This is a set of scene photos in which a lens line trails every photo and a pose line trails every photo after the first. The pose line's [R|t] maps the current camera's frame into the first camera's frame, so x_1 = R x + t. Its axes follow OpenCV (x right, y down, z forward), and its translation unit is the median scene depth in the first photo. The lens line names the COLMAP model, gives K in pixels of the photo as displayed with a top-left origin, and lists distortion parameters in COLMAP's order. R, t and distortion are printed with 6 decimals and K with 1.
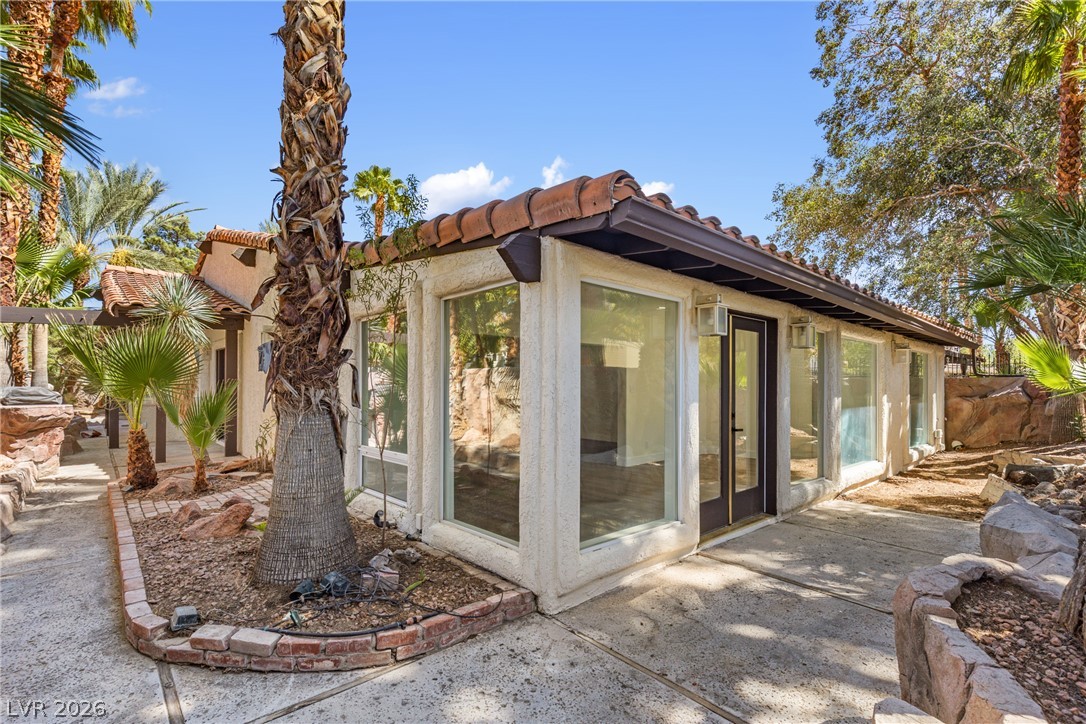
lens RADIAL K [[491.4, 0, 531.0], [0, 491.4, 383.6], [0, 0, 1]] dist [0.008868, -0.001289]
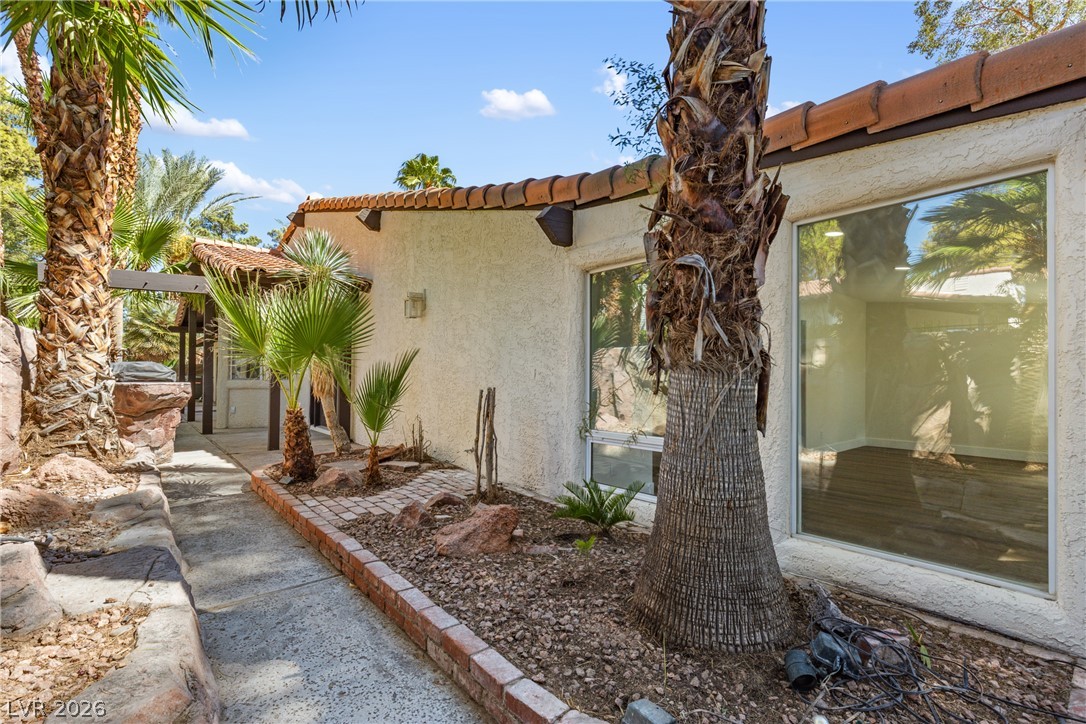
lens RADIAL K [[491.4, 0, 553.6], [0, 491.4, 369.7], [0, 0, 1]] dist [0.008868, -0.001289]
pose [[0.999659, 0.005049, -0.025628, -0.460123], [-0.005292, 0.999942, -0.009429, 0.043862], [0.025579, 0.009562, 0.999627, 0.248995]]
